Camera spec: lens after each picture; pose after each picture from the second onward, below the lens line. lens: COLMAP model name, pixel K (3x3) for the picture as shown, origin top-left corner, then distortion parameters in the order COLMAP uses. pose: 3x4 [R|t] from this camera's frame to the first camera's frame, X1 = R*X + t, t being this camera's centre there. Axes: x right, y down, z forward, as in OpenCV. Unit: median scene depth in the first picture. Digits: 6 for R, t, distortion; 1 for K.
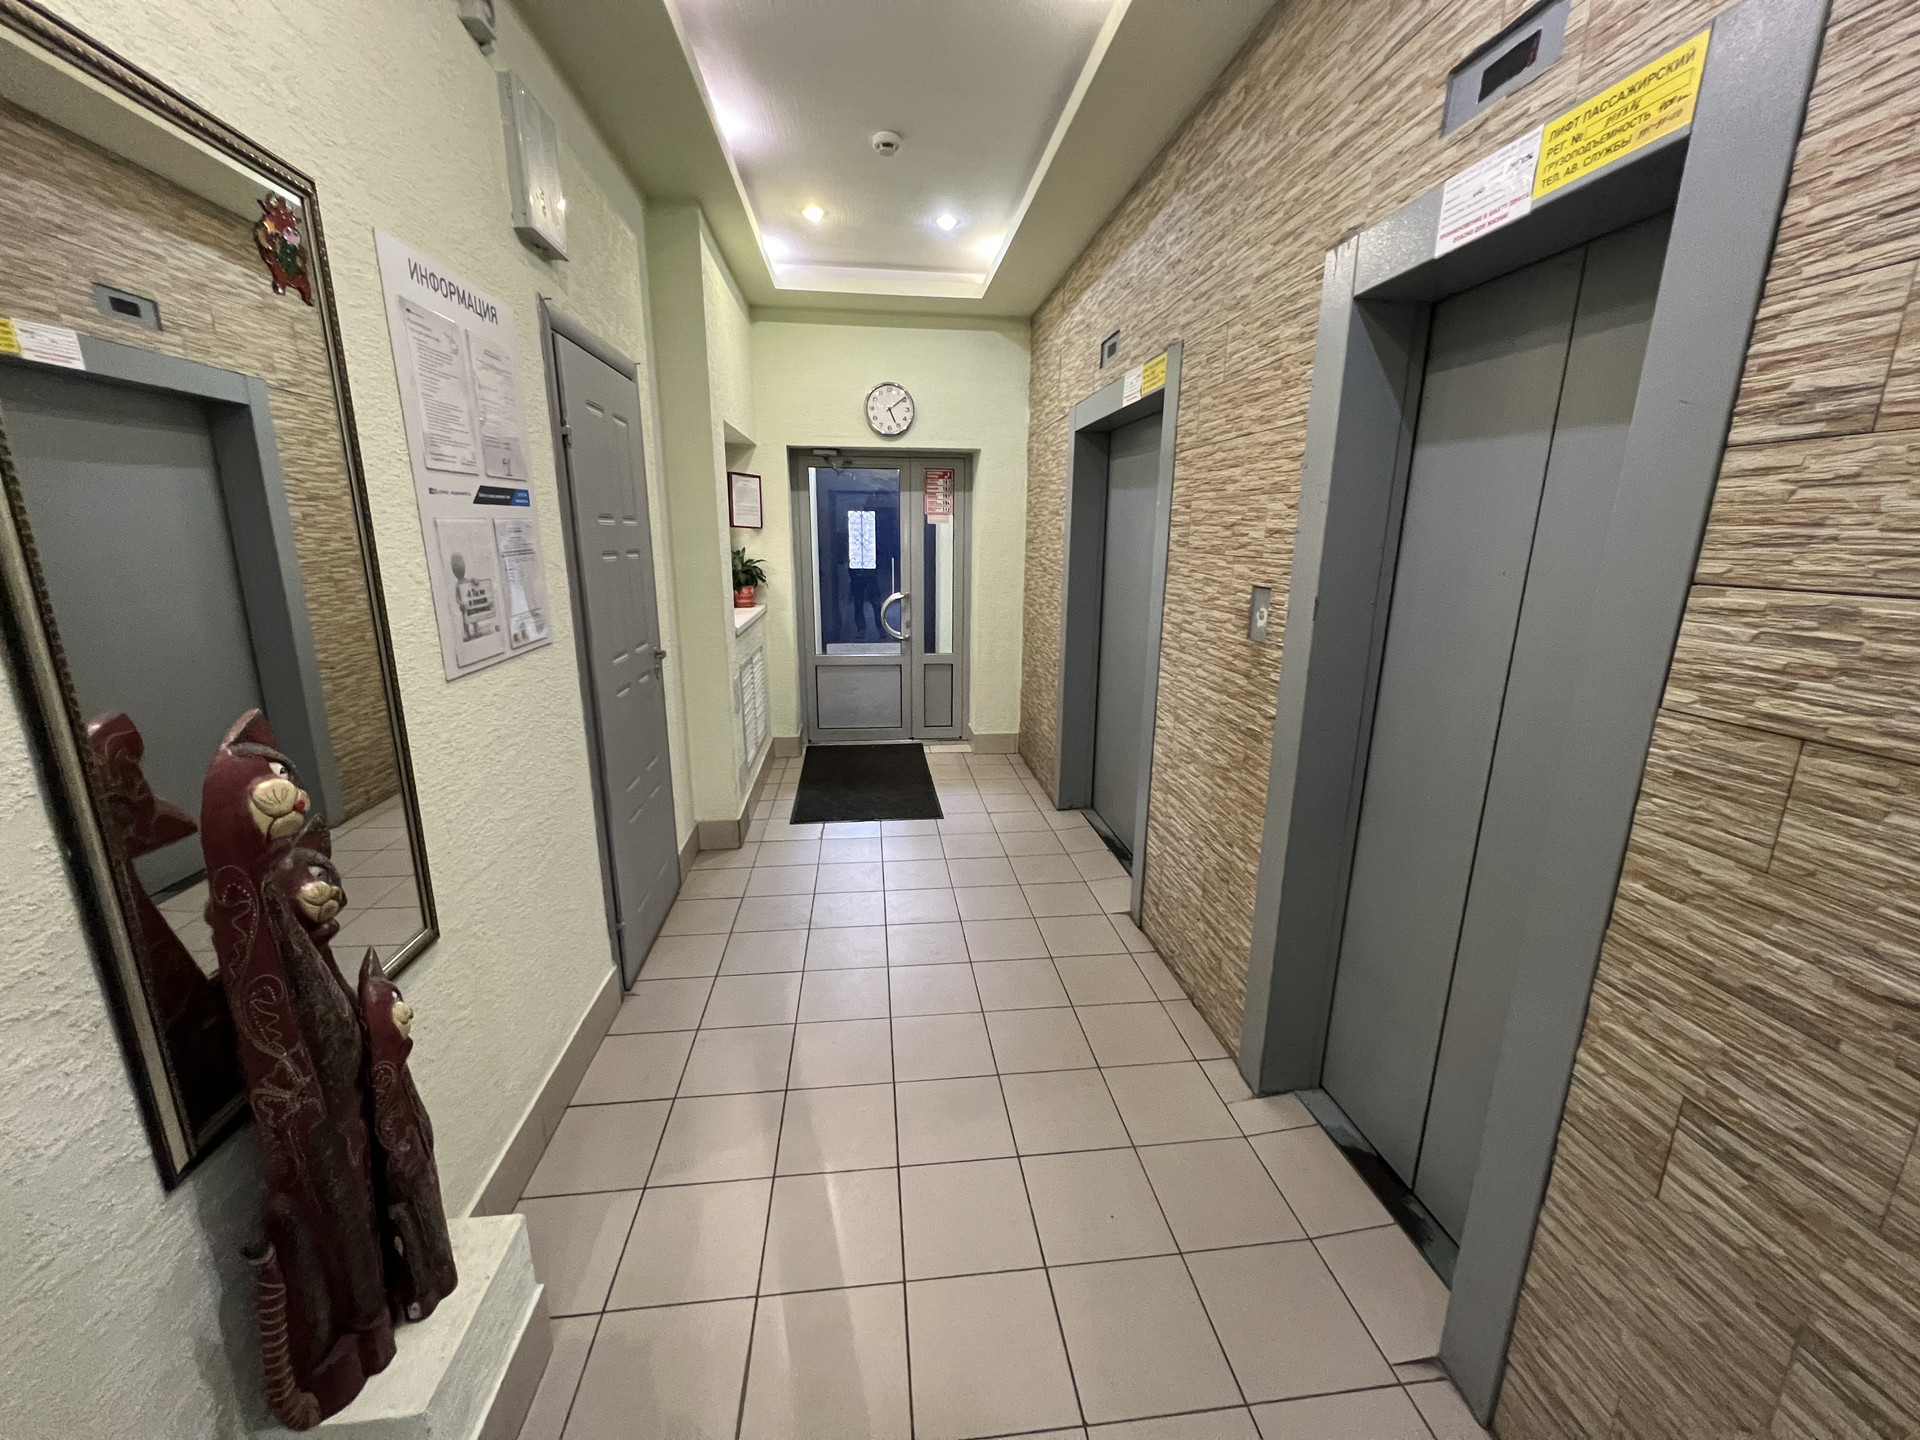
lens RADIAL K [[763.7, 0, 961.7], [0, 763.7, 720.5], [0, 0, 1]] dist [-0.000709, 0.000307]
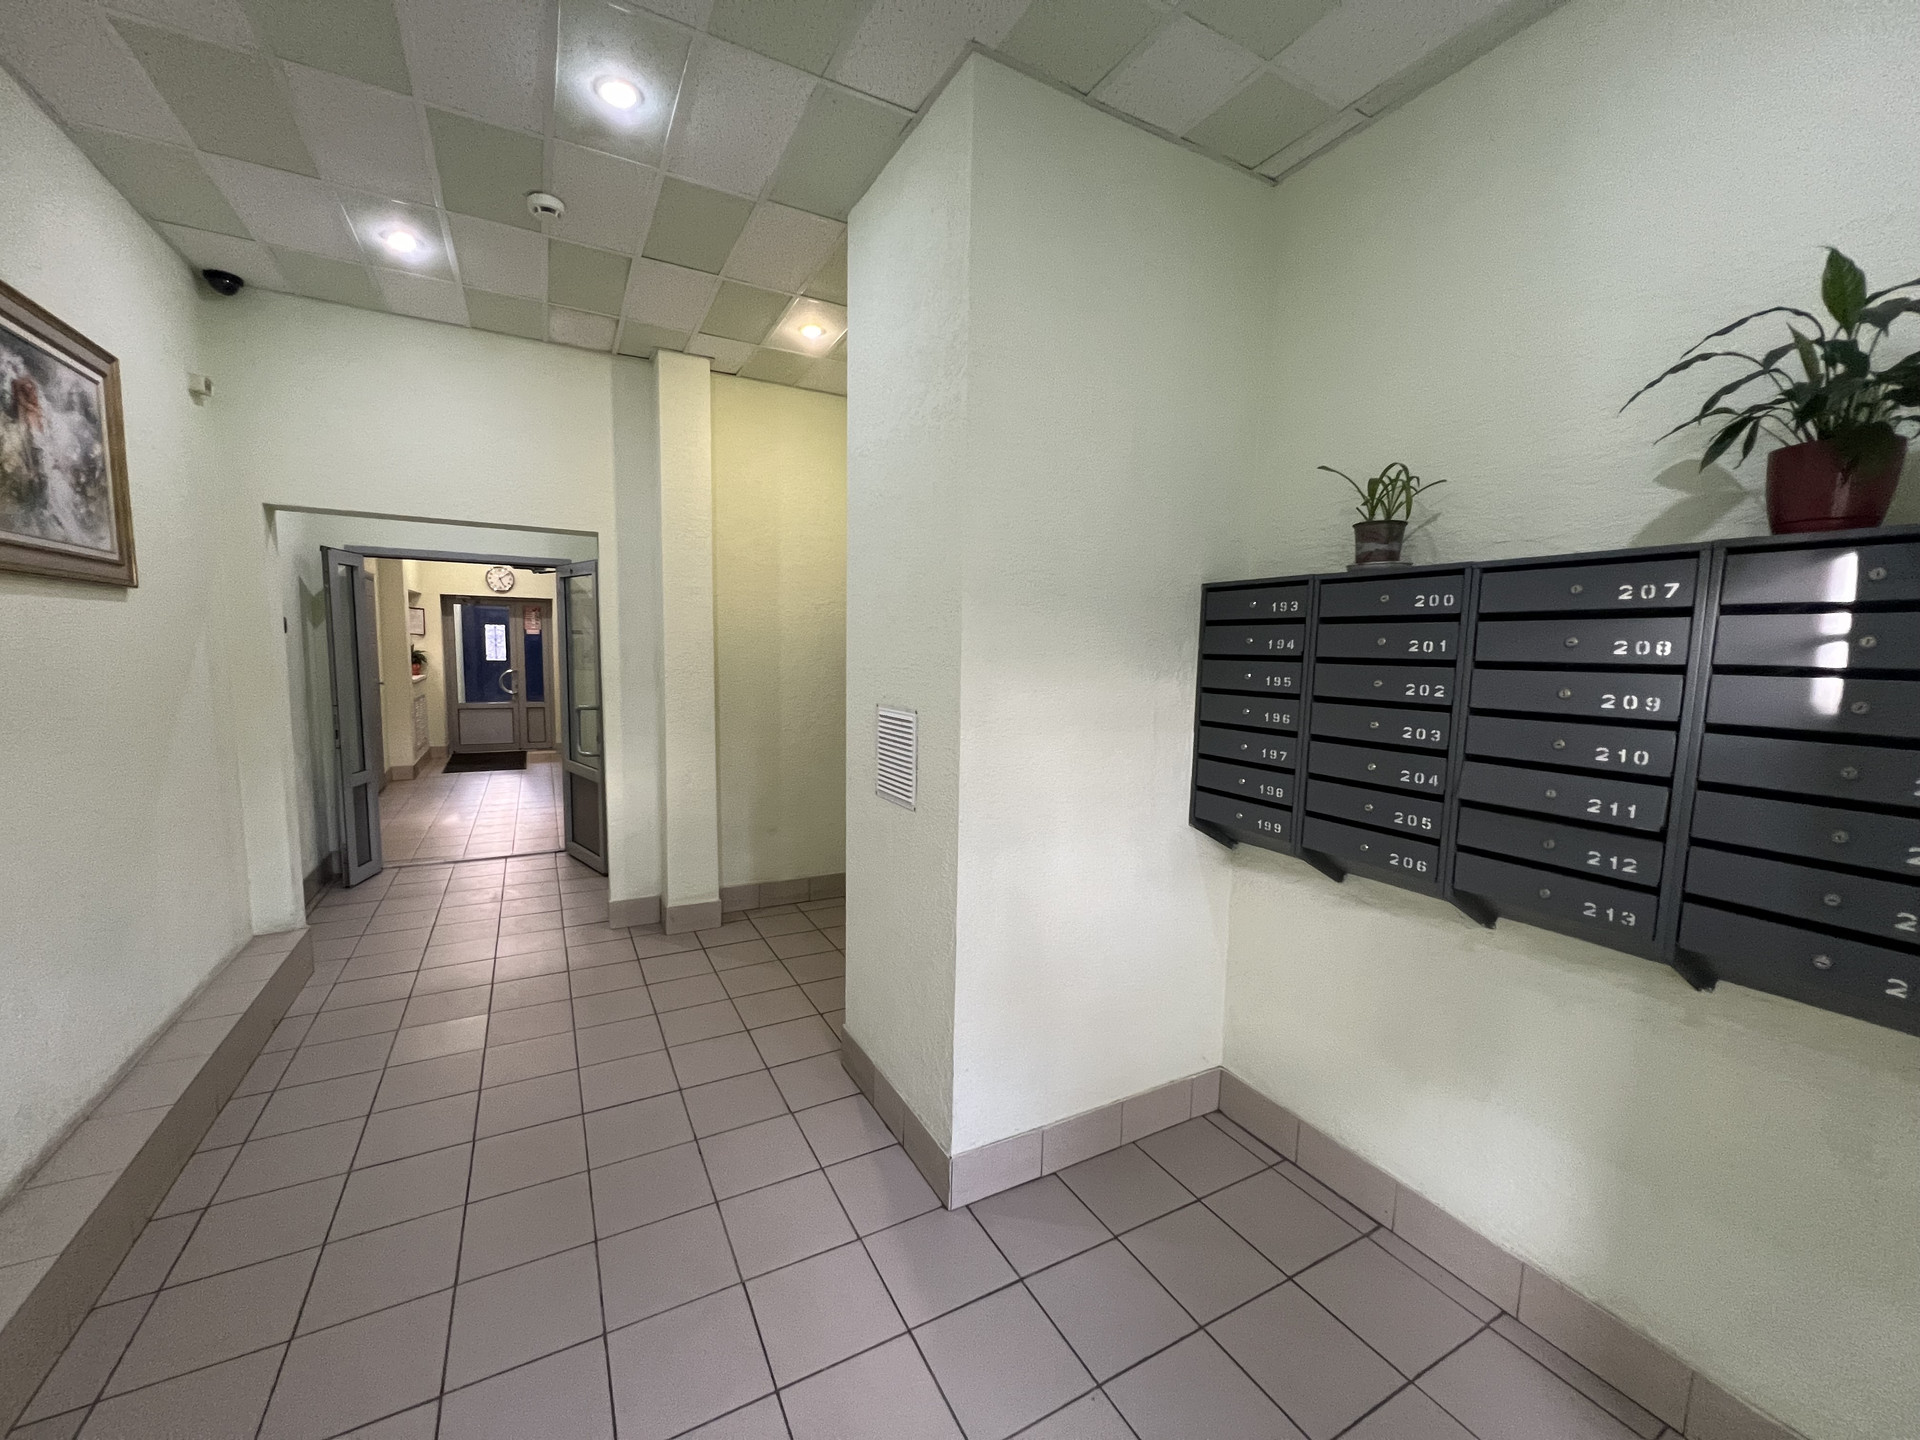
lens RADIAL K [[763.7, 0, 957.2], [0, 763.7, 718.9], [0, 0, 1]] dist [-0.000709, 0.000307]
pose [[0.932133, -0.029228, 0.360935, 0.278856], [0.080052, 0.988709, -0.126676, 0.297457], [-0.353157, 0.146973, 0.923948, -1.180949]]
